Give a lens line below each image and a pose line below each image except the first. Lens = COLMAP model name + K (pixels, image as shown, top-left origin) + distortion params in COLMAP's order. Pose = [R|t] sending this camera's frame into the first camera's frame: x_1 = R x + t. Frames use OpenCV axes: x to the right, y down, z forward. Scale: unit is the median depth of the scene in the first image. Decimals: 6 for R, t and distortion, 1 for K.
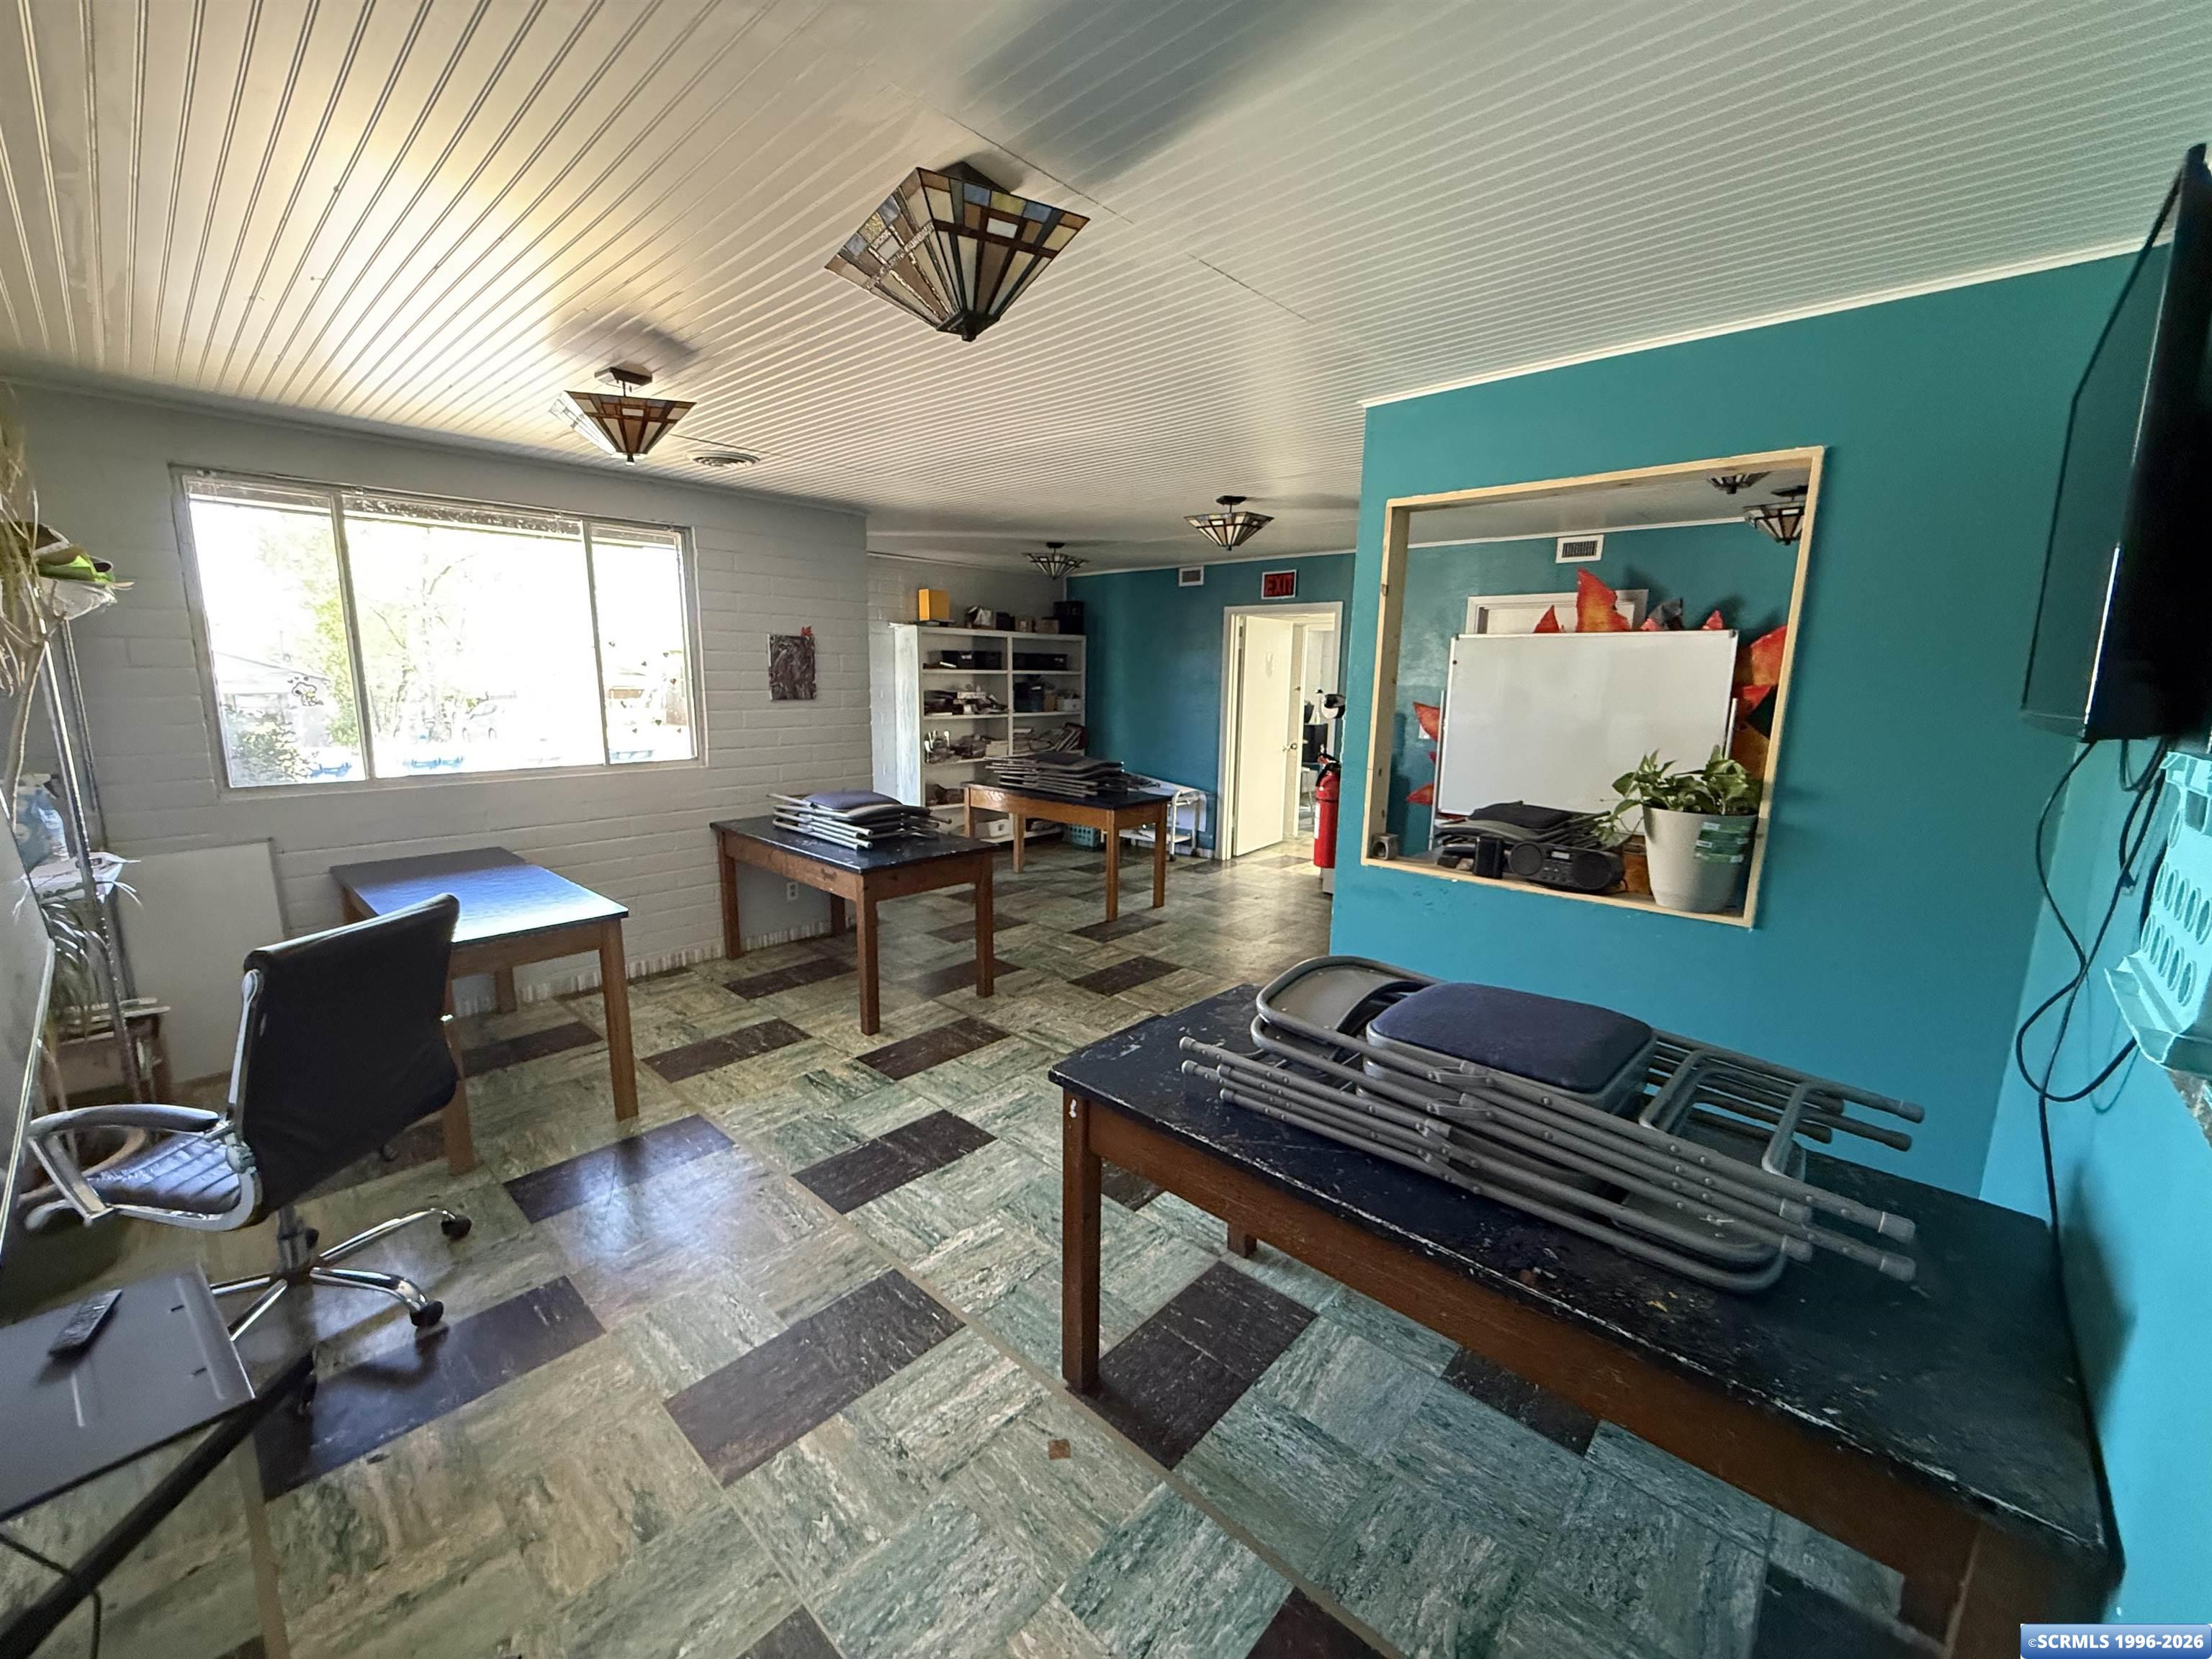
lens RADIAL K [[884.5, 0, 1101.9], [0, 884.5, 826.8], [0, 0, 1]] dist [0.002558, 0.000182]
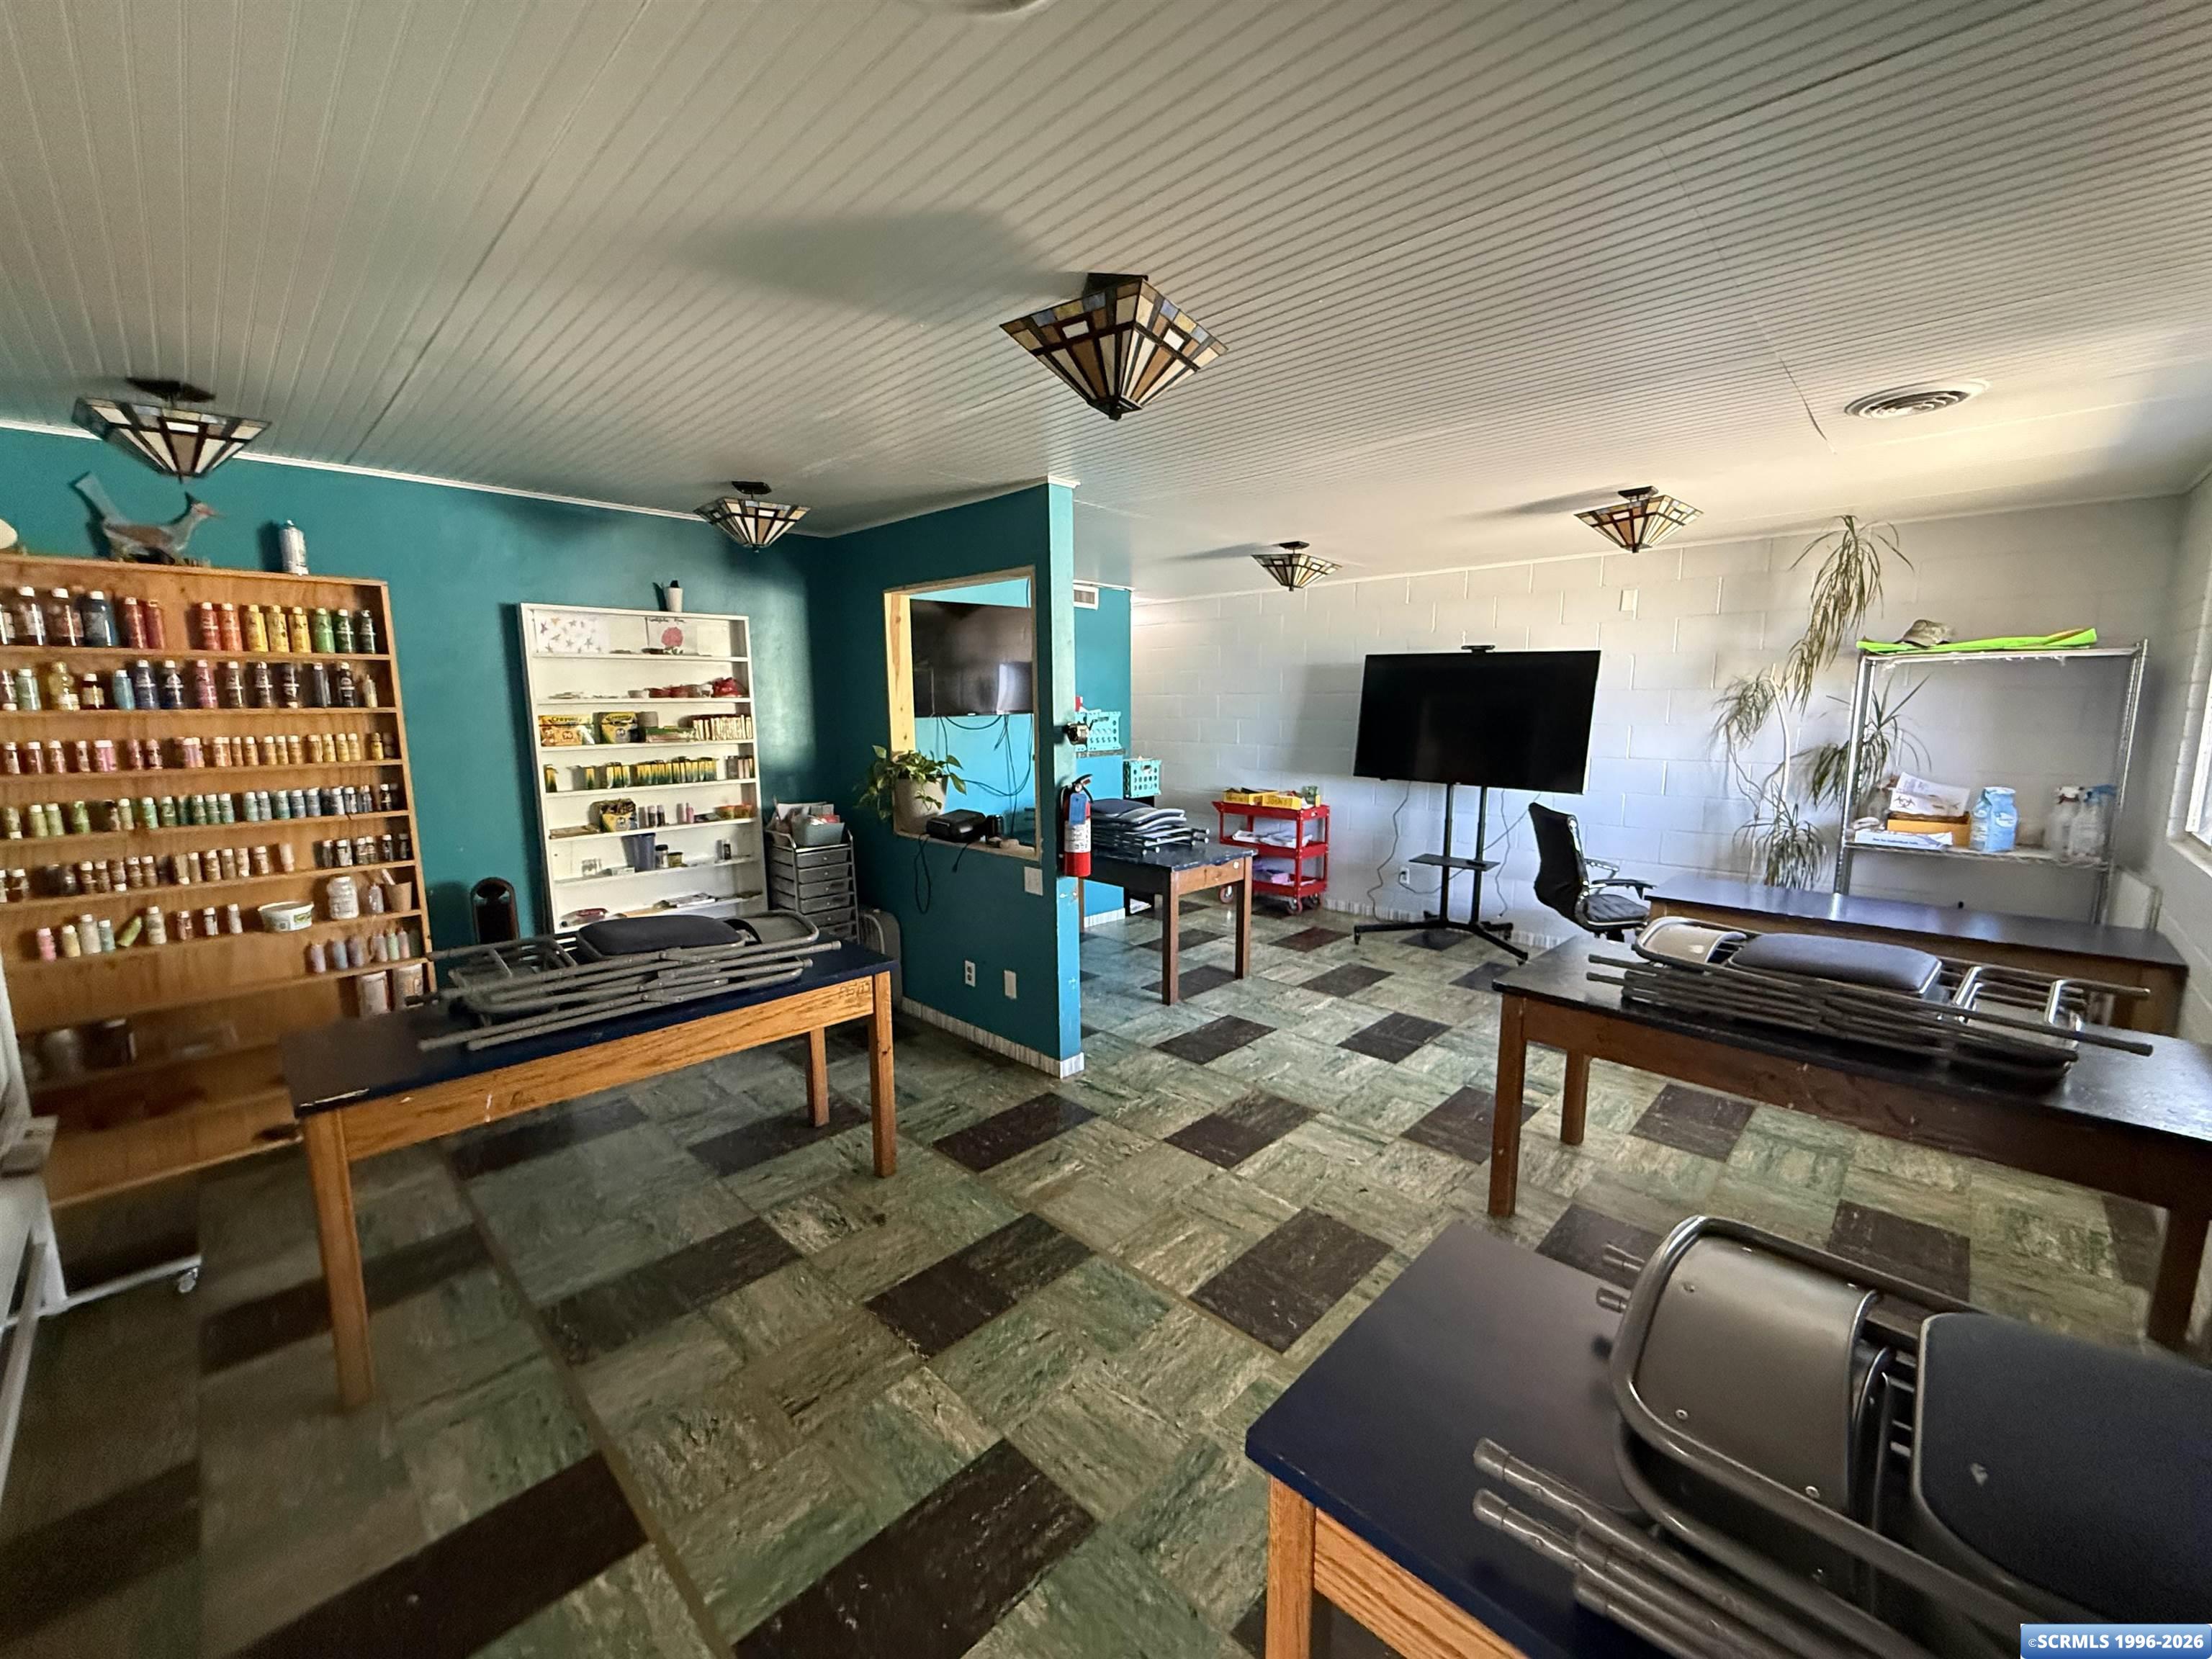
lens RADIAL K [[884.5, 0, 1100.3], [0, 884.5, 810.2], [0, 0, 1]] dist [0.002558, 0.000182]
pose [[-0.999406, -0.007464, 0.033656, 0.166171], [0.003076, 0.953076, 0.302715, -0.336472], [-0.034337, 0.302638, -0.952487, 1.813912]]
